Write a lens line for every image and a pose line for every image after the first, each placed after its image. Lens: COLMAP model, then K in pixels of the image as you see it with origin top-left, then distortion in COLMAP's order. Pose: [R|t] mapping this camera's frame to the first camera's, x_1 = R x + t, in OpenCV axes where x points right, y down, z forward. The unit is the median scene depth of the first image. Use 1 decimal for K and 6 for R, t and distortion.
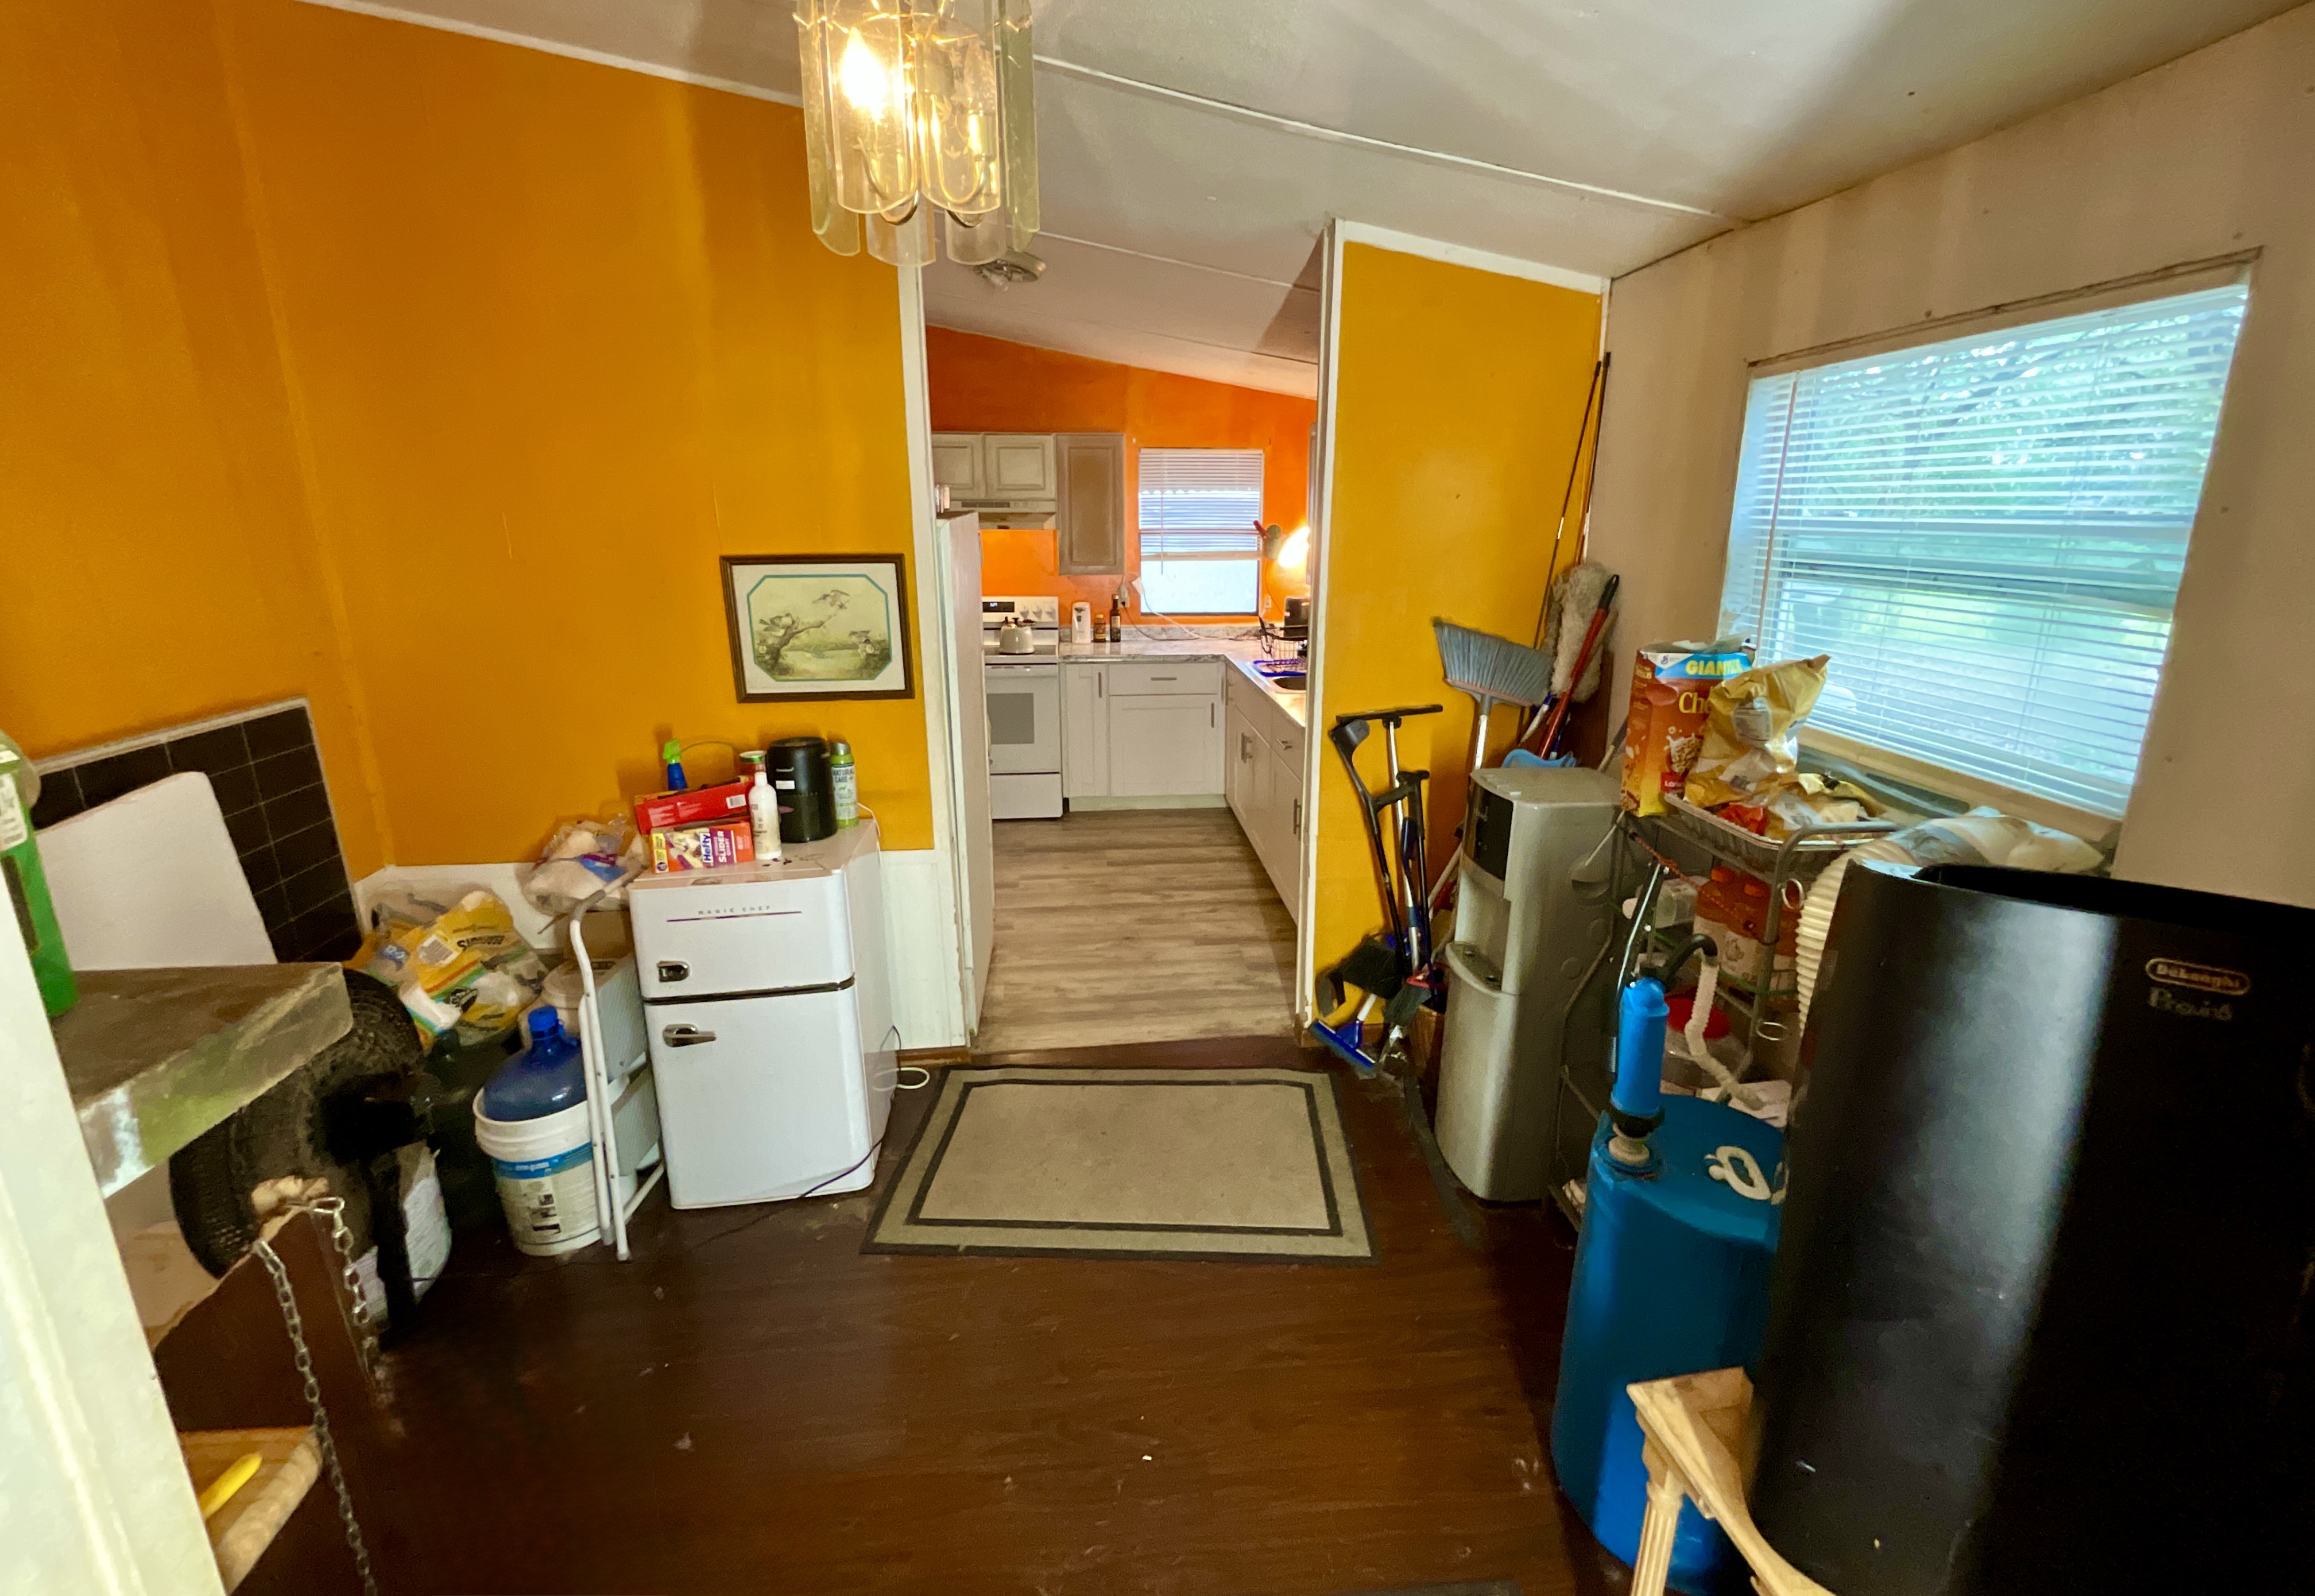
lens RADIAL K [[984.6, 0, 1145.8], [0, 984.6, 775.0], [0, 0, 1]] dist [-0.009027, -0.000736]
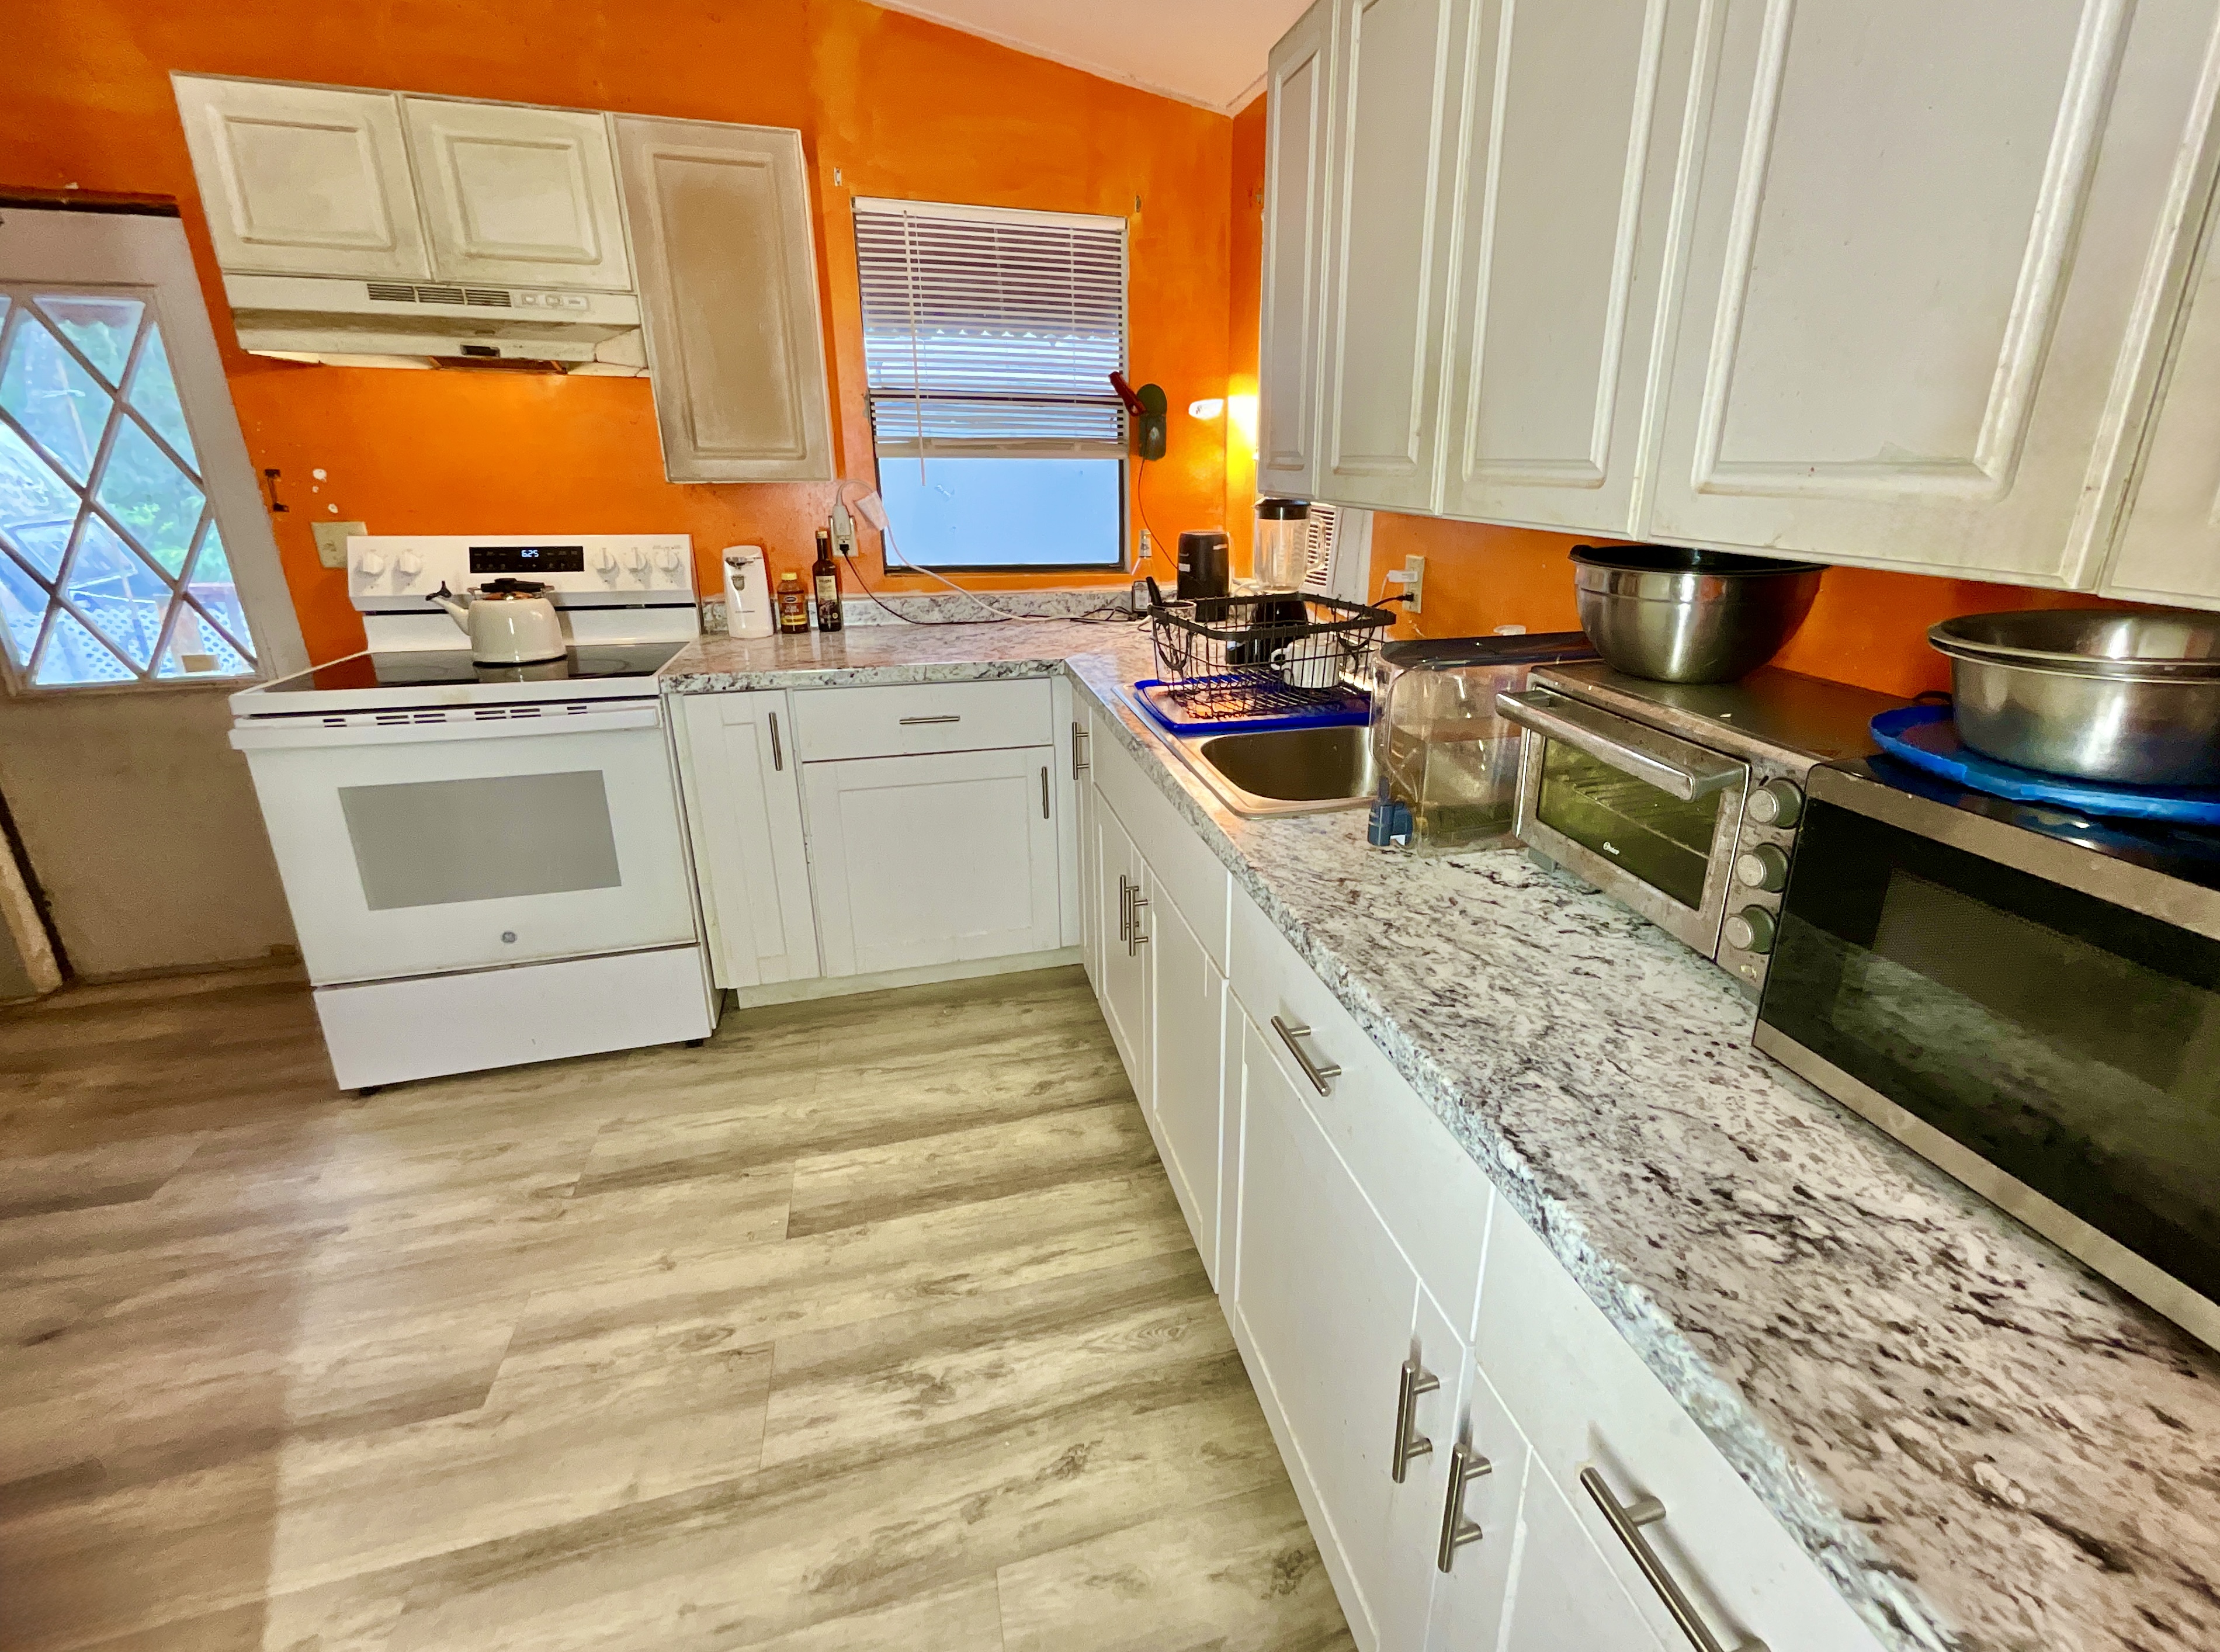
lens RADIAL K [[980.2, 0, 1180.5], [0, 980.2, 783.8], [0, 0, 1]] dist [-0.001695, -0.001594]
pose [[0.980756, -0.051856, 0.188227, 0.049207], [0.041092, 0.997313, 0.060647, -0.100520], [-0.190866, -0.051746, 0.980251, 0.605672]]
